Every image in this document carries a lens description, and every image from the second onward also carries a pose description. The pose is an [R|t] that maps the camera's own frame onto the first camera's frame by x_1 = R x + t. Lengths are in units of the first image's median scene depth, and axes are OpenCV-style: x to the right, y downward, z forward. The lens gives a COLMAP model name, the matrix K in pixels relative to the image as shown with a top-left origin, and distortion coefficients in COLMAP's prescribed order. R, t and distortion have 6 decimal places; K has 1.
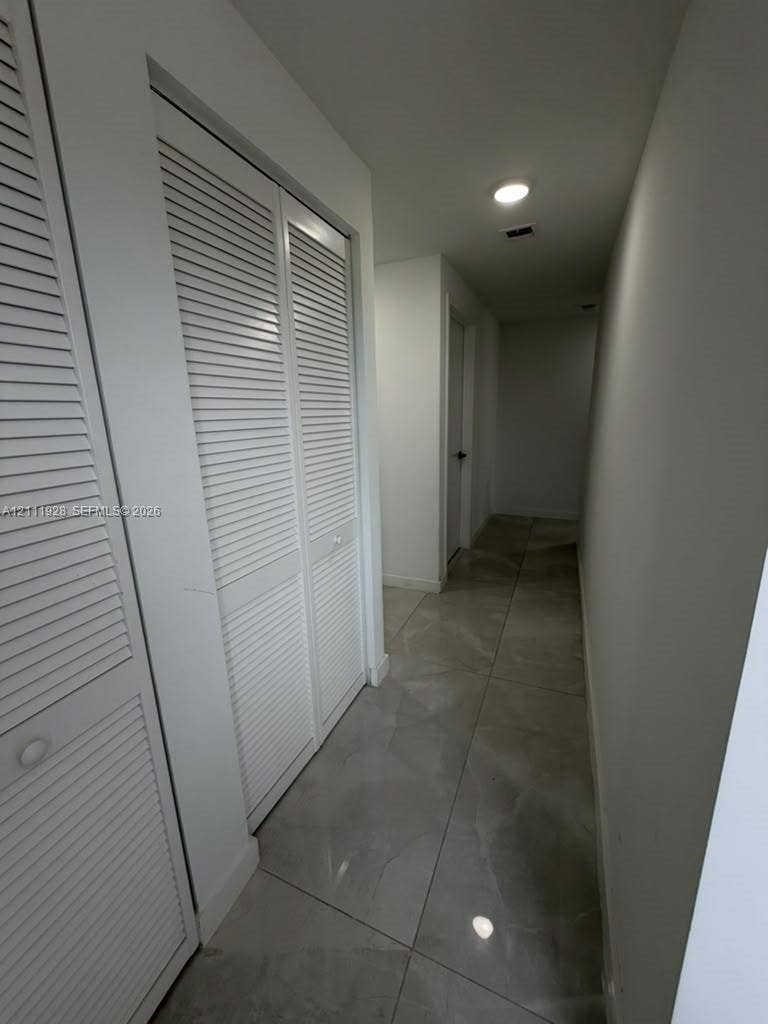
lens RADIAL K [[408.2, 0, 384.7], [0, 408.2, 508.4], [0, 0, 1]] dist [0.000327, -0.000376]
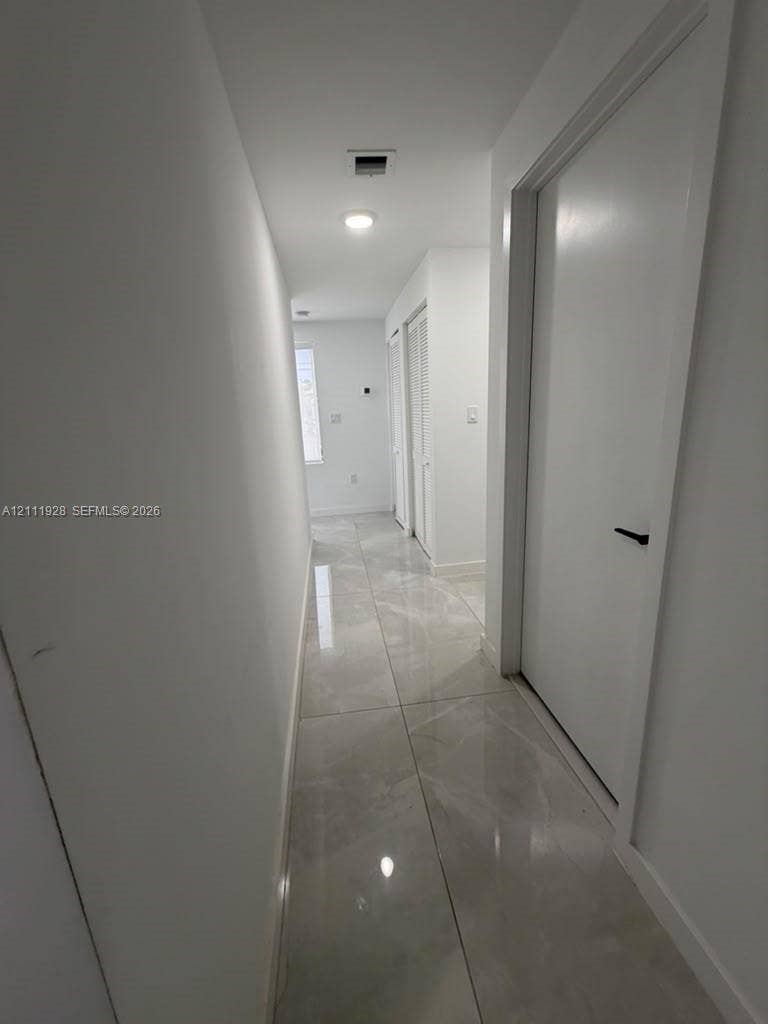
lens RADIAL K [[408.2, 0, 384.7], [0, 408.2, 508.4], [0, 0, 1]] dist [0.000327, -0.000376]
pose [[-0.852415, 0.184789, -0.489124, 1.013447], [-0.055139, 0.898482, 0.435535, -0.546361], [0.519951, 0.398226, -0.755690, 2.340098]]
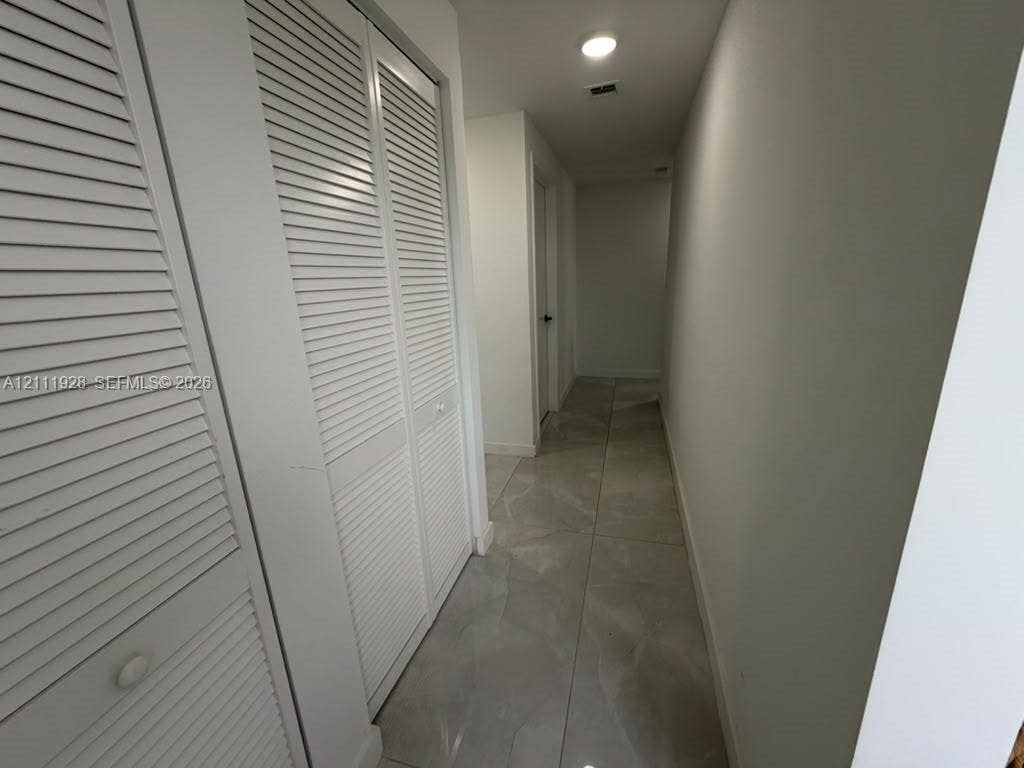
lens RADIAL K [[408.2, 0, 508.7], [0, 408.2, 386.0], [0, 0, 1]] dist [0.000327, -0.000376]
pose [[0.992299, -0.048087, 0.114151, -0.058123], [0.045388, 0.998628, 0.026127, 0.009245], [-0.115250, -0.020745, 0.993120, 0.031997]]
